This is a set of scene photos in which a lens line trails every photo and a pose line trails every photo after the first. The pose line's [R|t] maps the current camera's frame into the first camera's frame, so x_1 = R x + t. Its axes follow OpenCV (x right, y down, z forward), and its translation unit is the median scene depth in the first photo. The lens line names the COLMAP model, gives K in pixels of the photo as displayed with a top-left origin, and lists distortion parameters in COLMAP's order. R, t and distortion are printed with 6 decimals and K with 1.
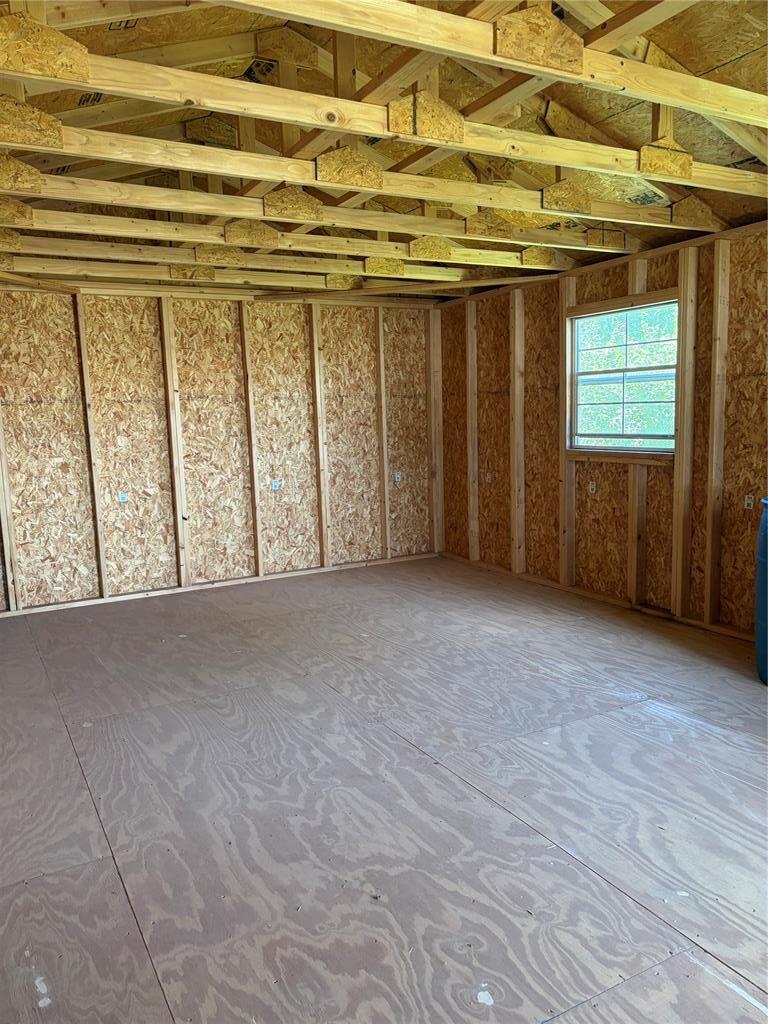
lens RADIAL K [[771.7, 0, 388.0], [0, 771.7, 521.6], [0, 0, 1]] dist [0.047111, -0.045765]
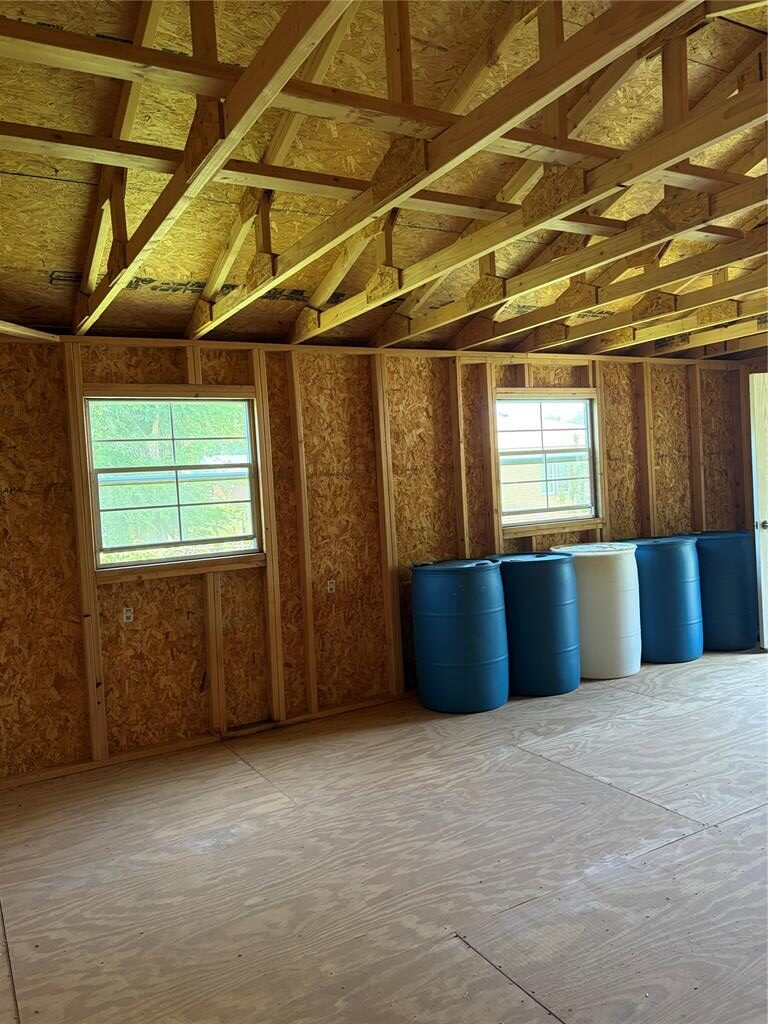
lens RADIAL K [[771.7, 0, 380.7], [0, 771.7, 513.0], [0, 0, 1]] dist [0.047111, -0.045765]
pose [[-0.007886, -0.008819, 0.999930, -0.656588], [0.201318, 0.979472, 0.010226, -0.129080], [-0.979494, 0.201385, -0.005948, 0.937737]]
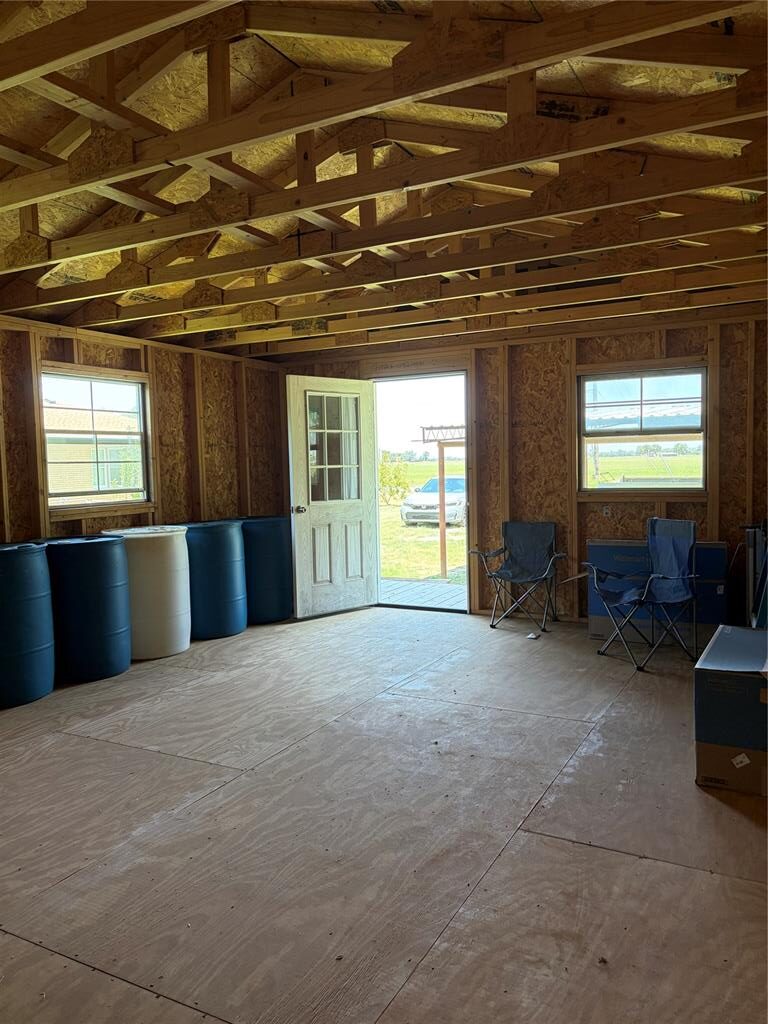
lens RADIAL K [[771.7, 0, 375.0], [0, 771.7, 516.3], [0, 0, 1]] dist [0.047111, -0.045765]
pose [[-0.532006, -0.016593, 0.846578, -0.675723], [0.161097, 0.979563, 0.120436, -0.106042], [-0.831274, 0.200453, -0.518460, 0.944506]]
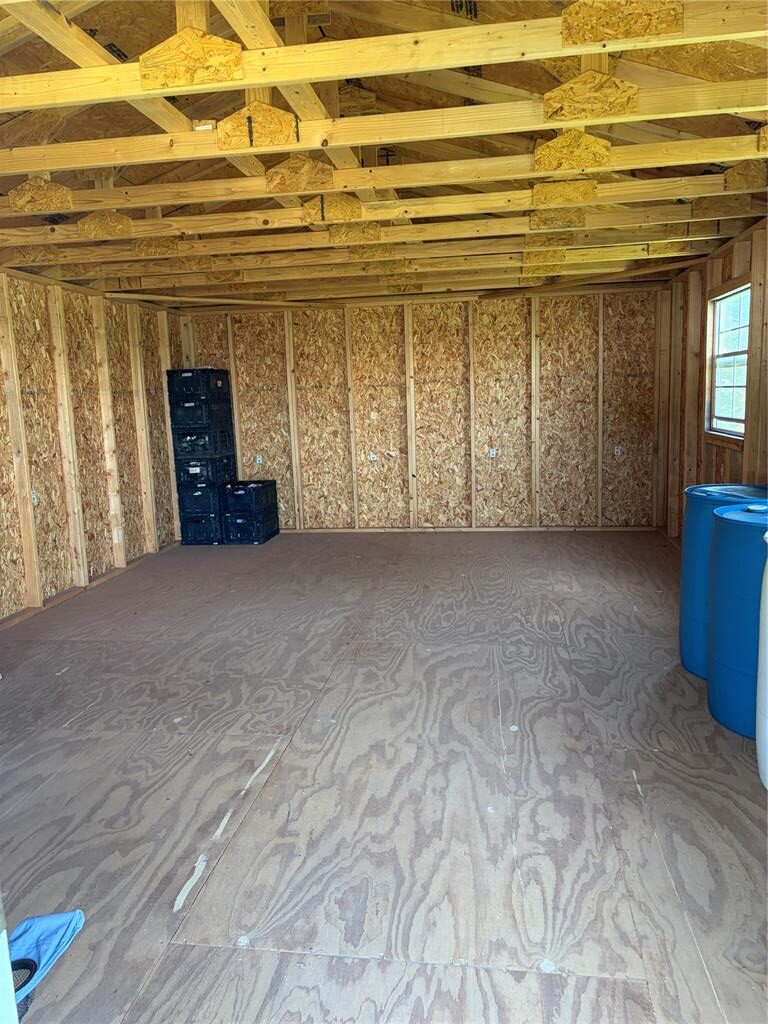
lens RADIAL K [[771.7, 0, 383.1], [0, 771.7, 525.3], [0, 0, 1]] dist [0.047111, -0.045765]
pose [[0.789397, 0.104713, -0.604887, 0.678754], [-0.075366, 0.994422, 0.073792, -0.017686], [0.609240, -0.012663, 0.792885, -0.081985]]
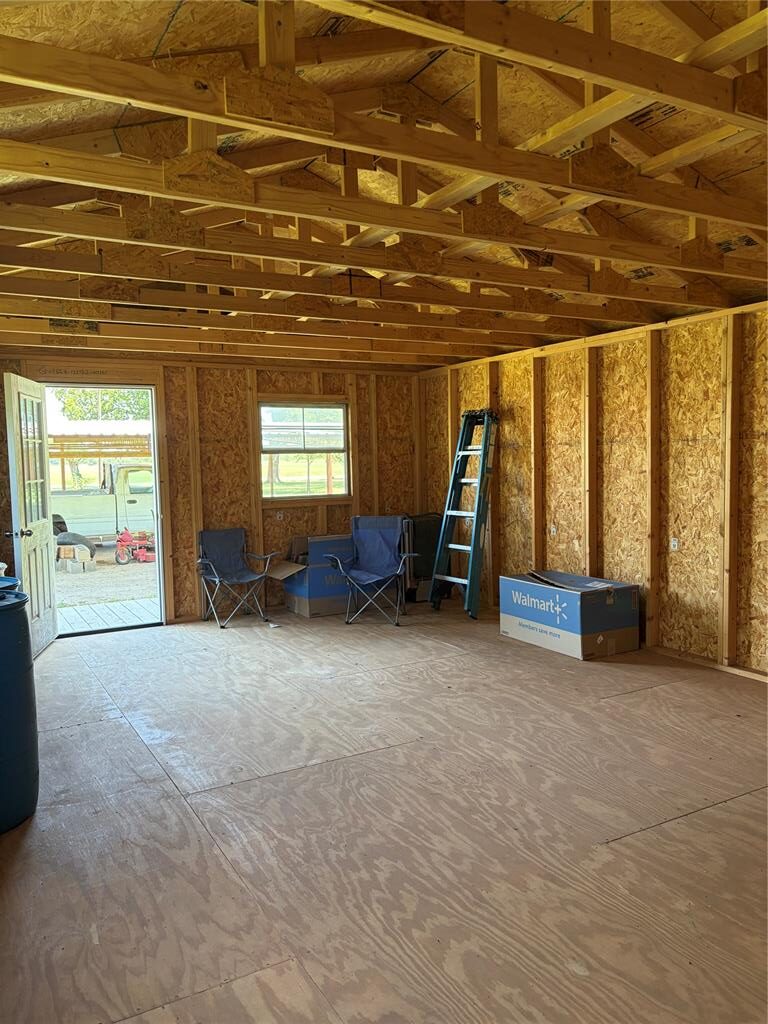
lens RADIAL K [[771.7, 0, 377.6], [0, 771.7, 516.9], [0, 0, 1]] dist [0.047111, -0.045765]
pose [[-0.998664, 0.051611, 0.002733, 0.078380], [0.050953, 0.974318, 0.219337, -0.236100], [0.008658, 0.219183, -0.975645, 1.520484]]
